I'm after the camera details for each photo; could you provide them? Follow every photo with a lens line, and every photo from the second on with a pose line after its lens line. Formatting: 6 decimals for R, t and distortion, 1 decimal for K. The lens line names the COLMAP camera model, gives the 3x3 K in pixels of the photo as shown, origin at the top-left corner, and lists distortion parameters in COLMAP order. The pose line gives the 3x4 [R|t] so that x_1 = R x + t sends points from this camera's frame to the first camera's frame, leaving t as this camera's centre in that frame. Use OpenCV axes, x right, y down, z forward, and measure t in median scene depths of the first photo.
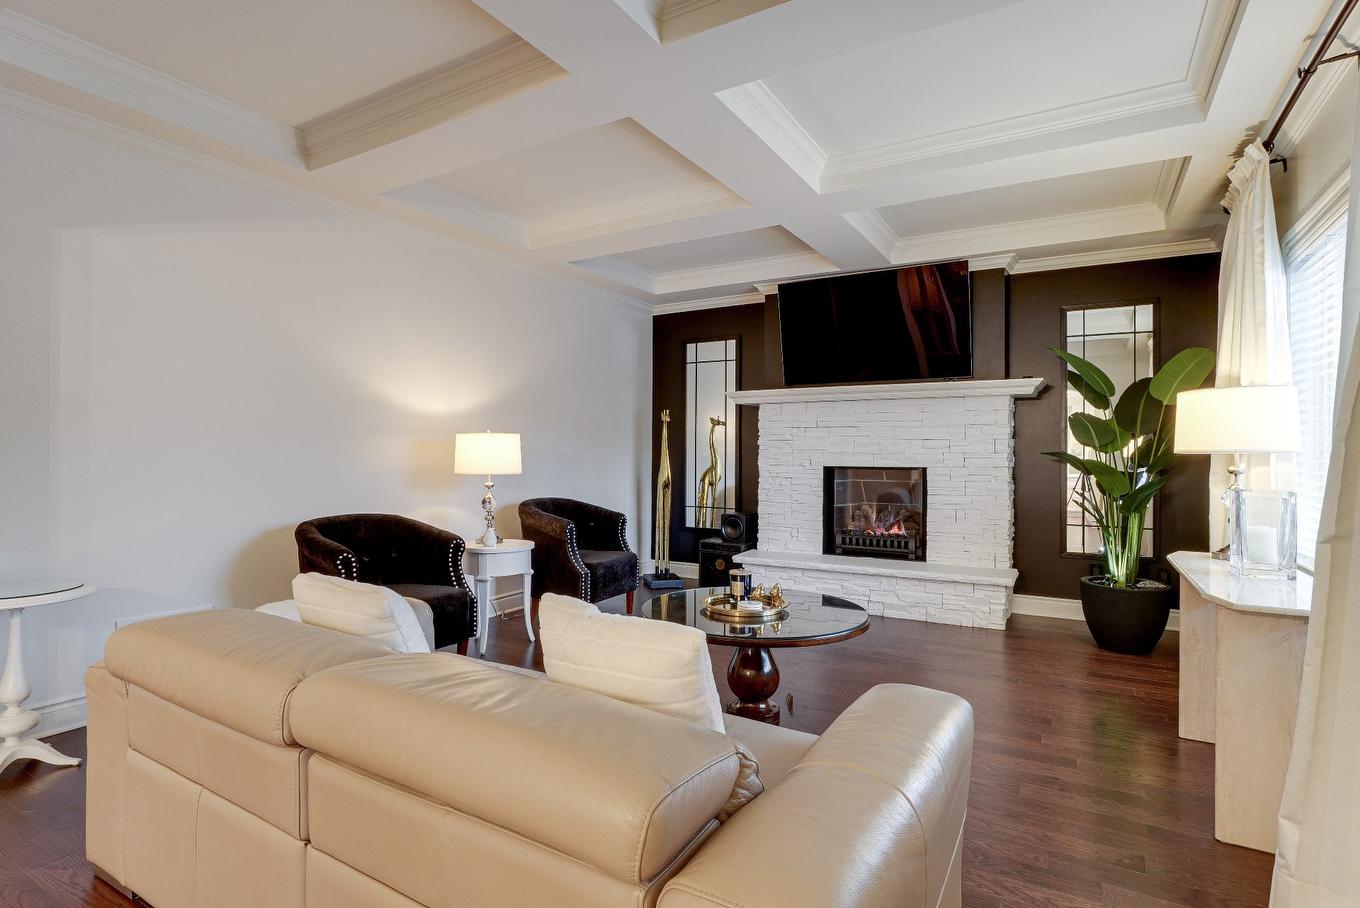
lens RADIAL K [[706.8, 0, 680.0], [0, 706.8, 454.0], [0, 0, 1]] dist [-0.005379, -0.000754]
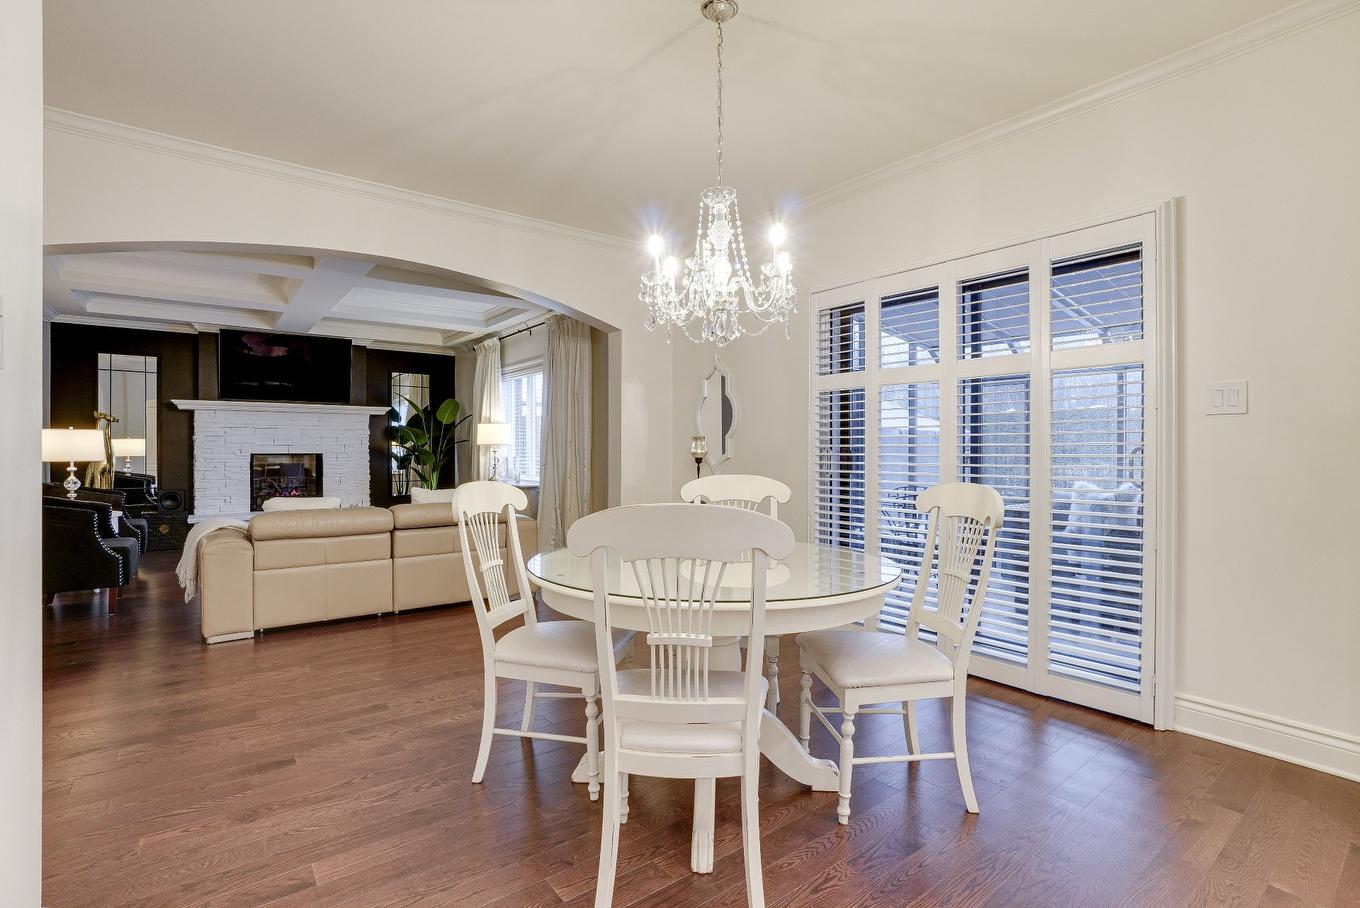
lens RADIAL K [[706.8, 0, 680.0], [0, 706.8, 454.0], [0, 0, 1]] dist [-0.005379, -0.000754]
pose [[0.331006, -0.008403, 0.943591, -0.898243], [0.002161, 0.999964, 0.008146, 0.007965], [-0.943626, -0.000657, 0.331012, -0.361567]]
